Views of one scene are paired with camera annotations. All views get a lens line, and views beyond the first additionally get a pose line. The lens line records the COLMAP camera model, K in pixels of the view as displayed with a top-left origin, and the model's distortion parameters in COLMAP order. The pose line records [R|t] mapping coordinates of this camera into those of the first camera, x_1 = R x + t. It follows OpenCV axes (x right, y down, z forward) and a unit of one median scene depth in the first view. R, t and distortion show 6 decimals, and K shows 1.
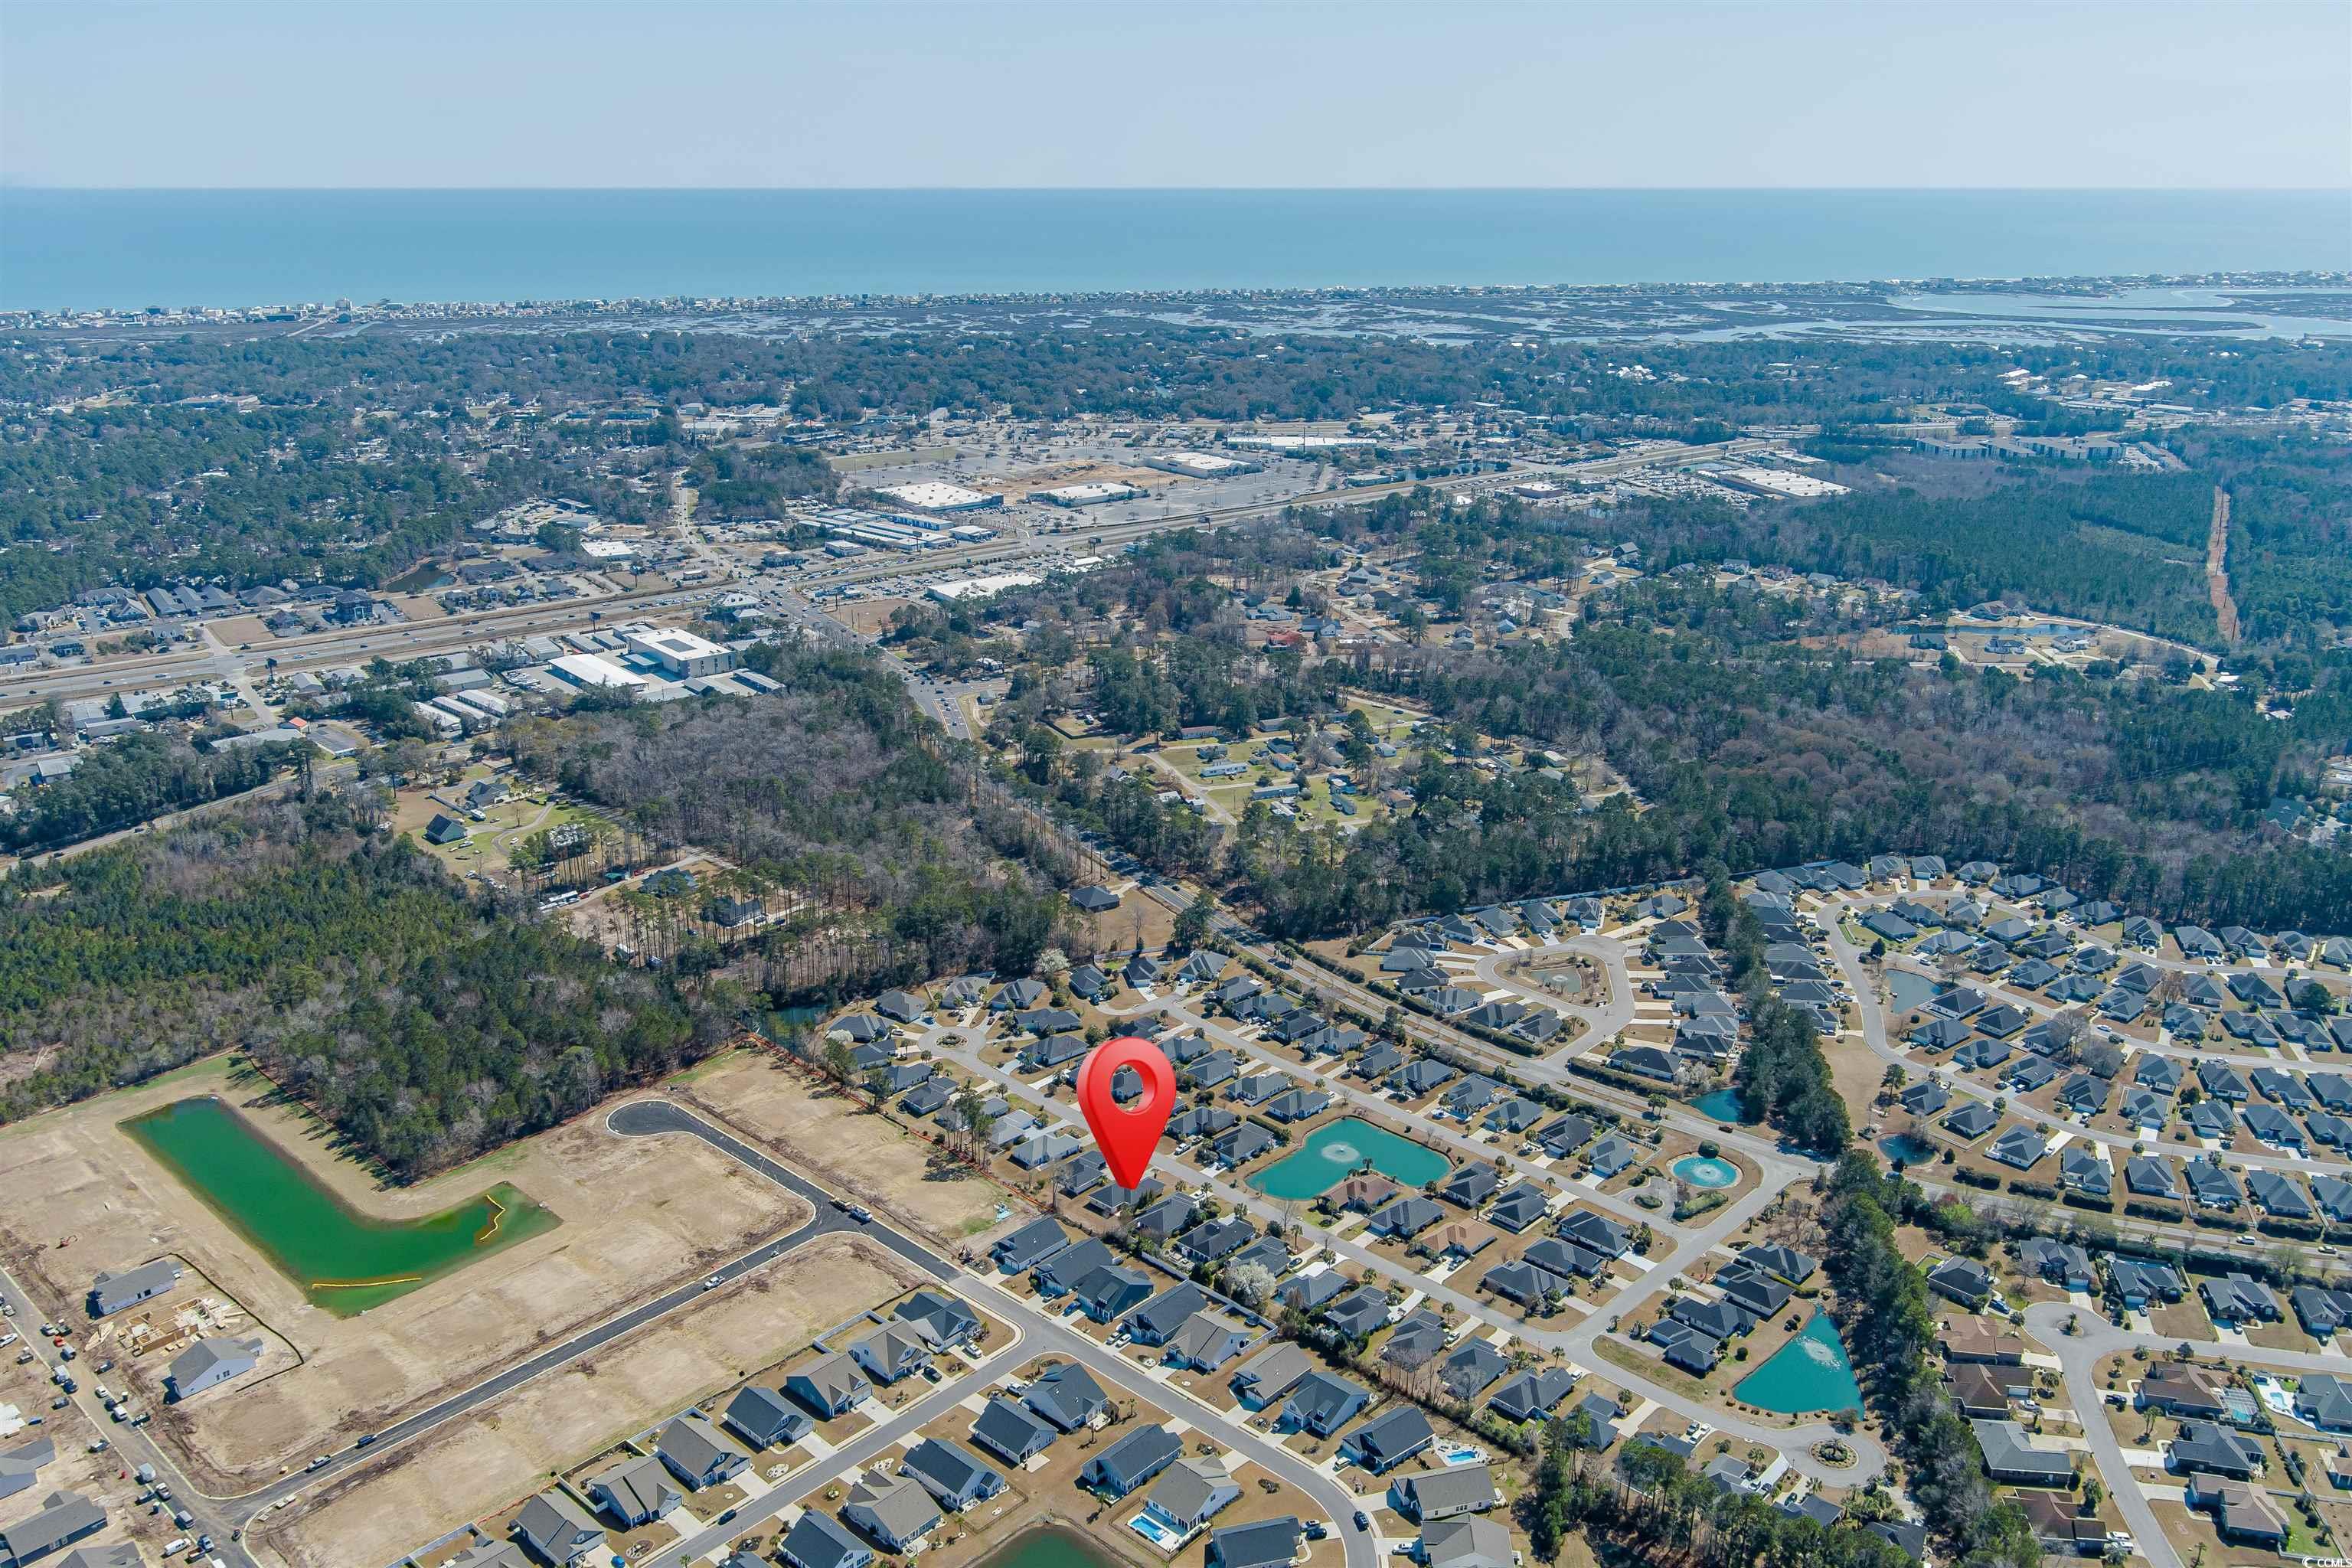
lens RADIAL K [[1871.4, 0, 1176.0], [0, 1871.4, 784.0], [0, 0, 1]] dist [-0.059811, 0.011145]
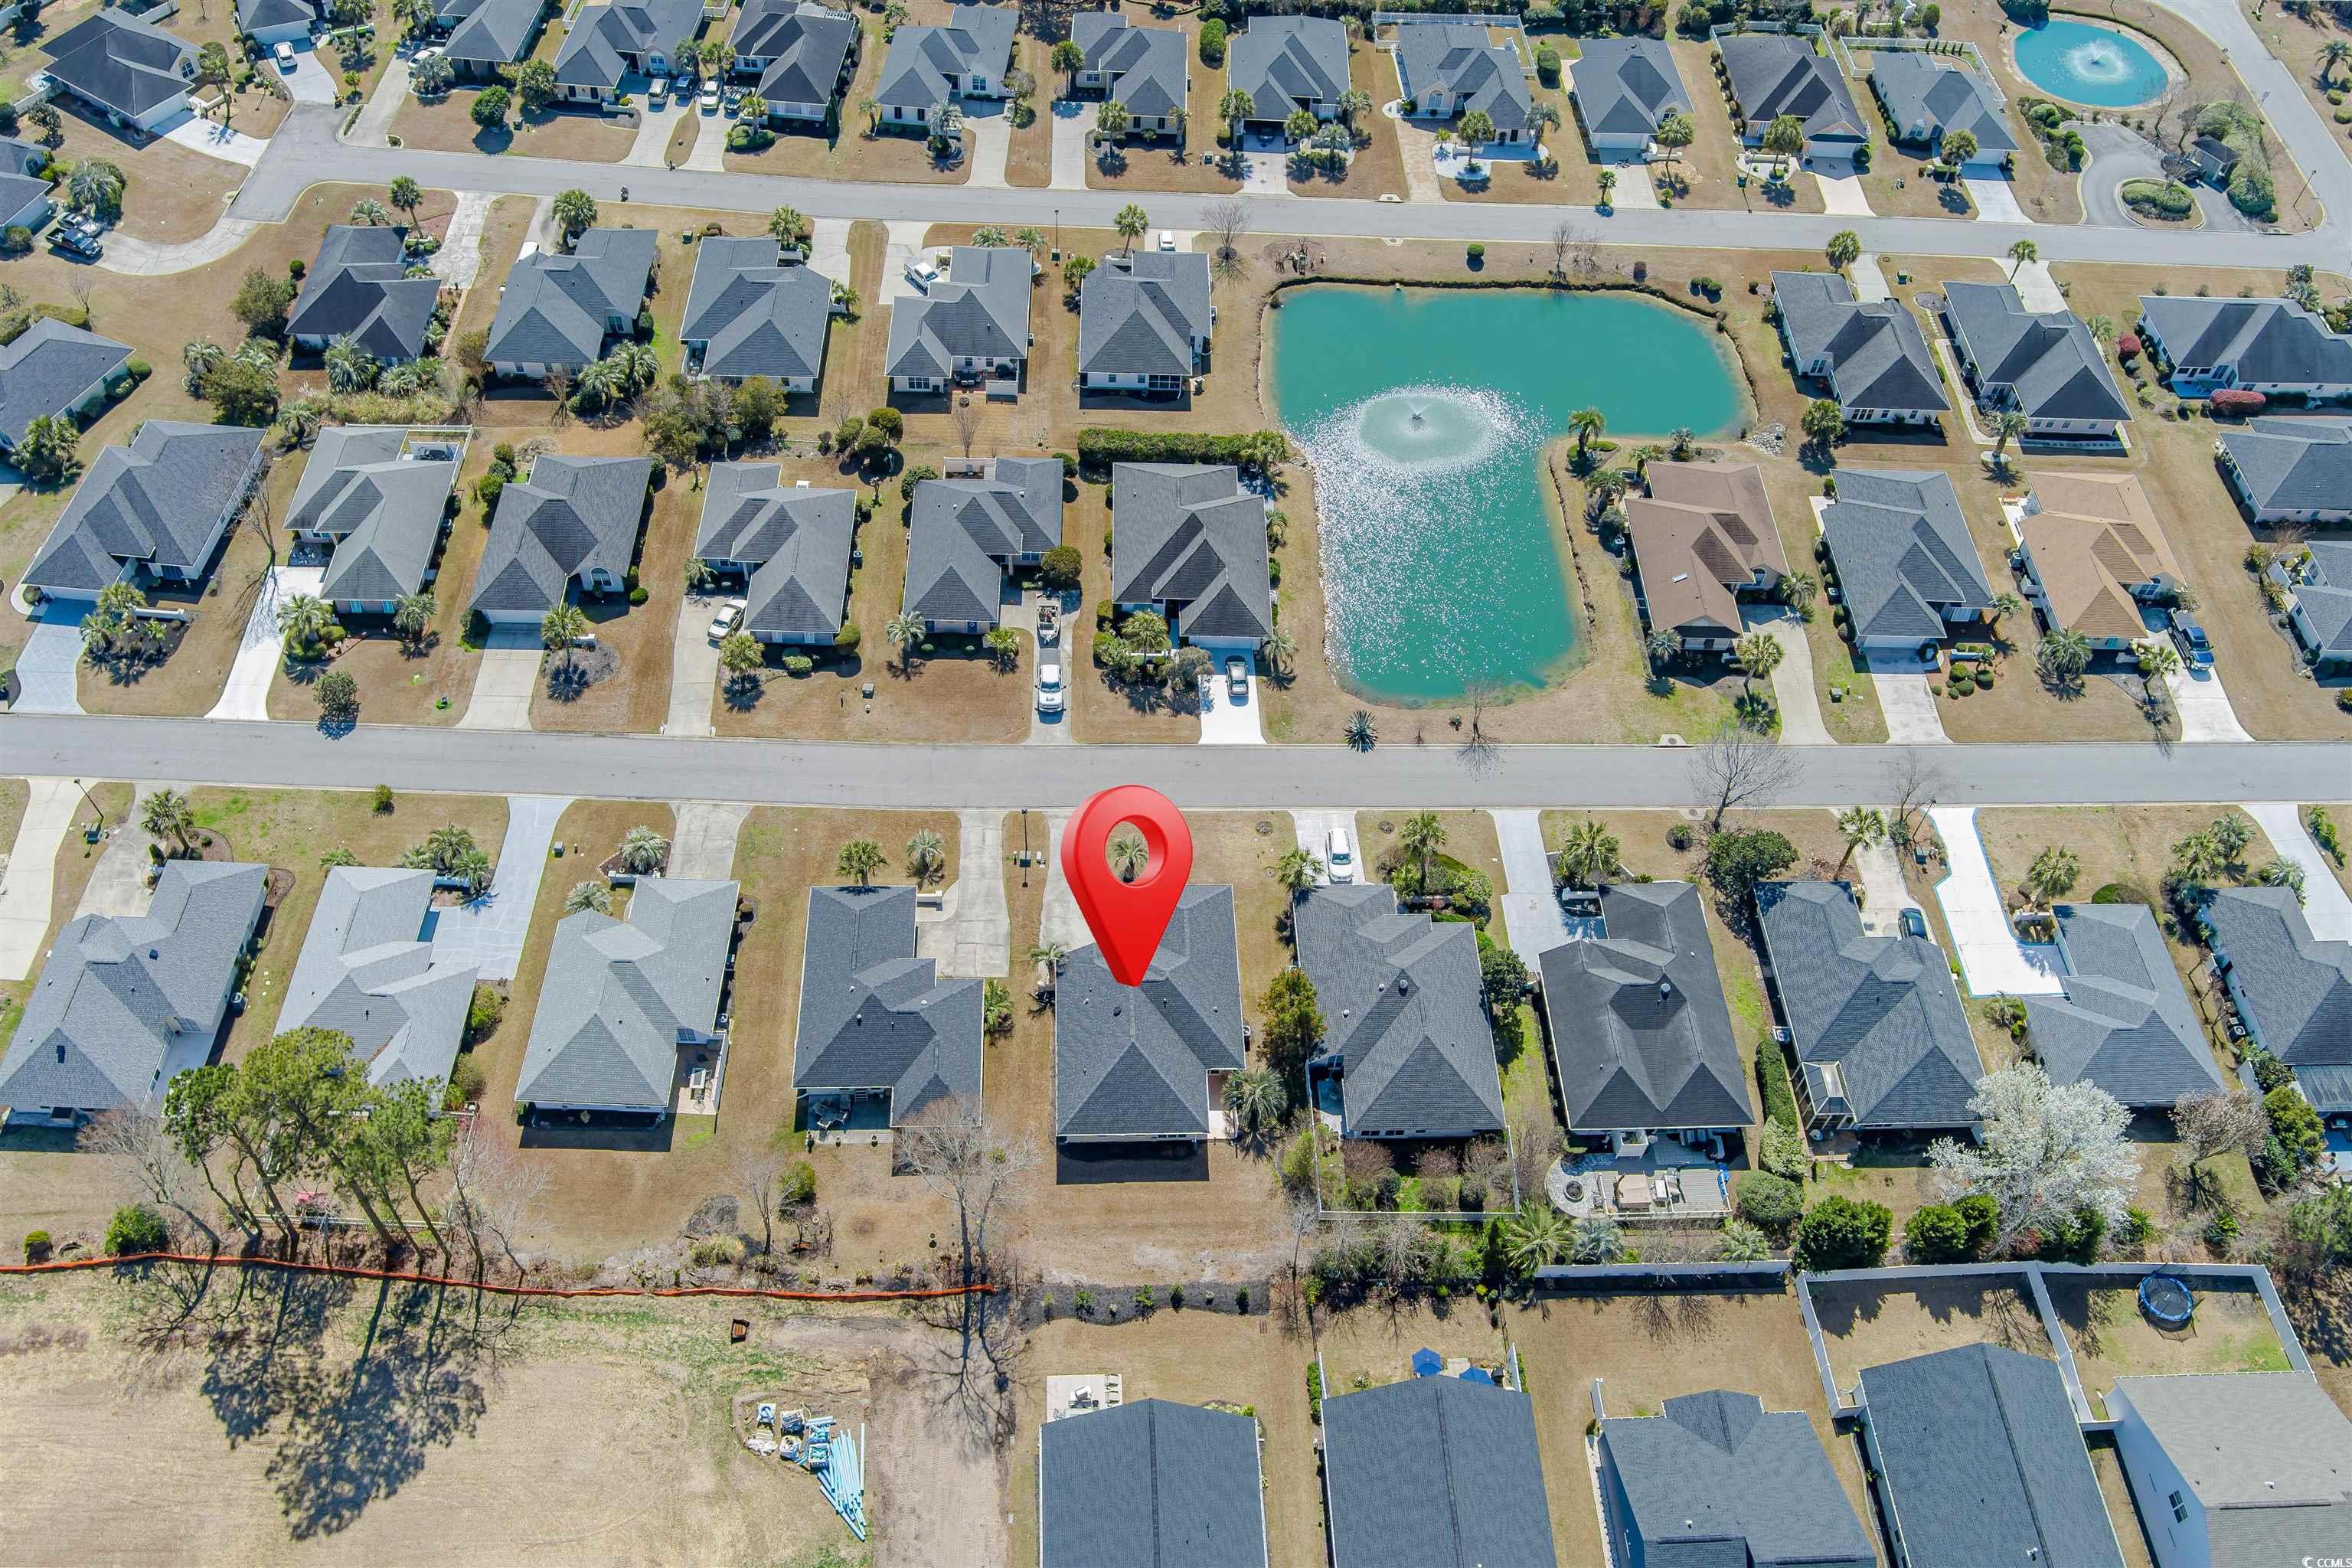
lens RADIAL K [[1871.4, 0, 1176.0], [0, 1871.4, 784.0], [0, 0, 1]] dist [-0.059811, 0.011145]
pose [[0.708126, -0.540674, 0.454125, -0.103743], [0.181514, 0.760936, 0.622920, 0.041552], [-0.682356, -0.358676, 0.636979, 0.757111]]
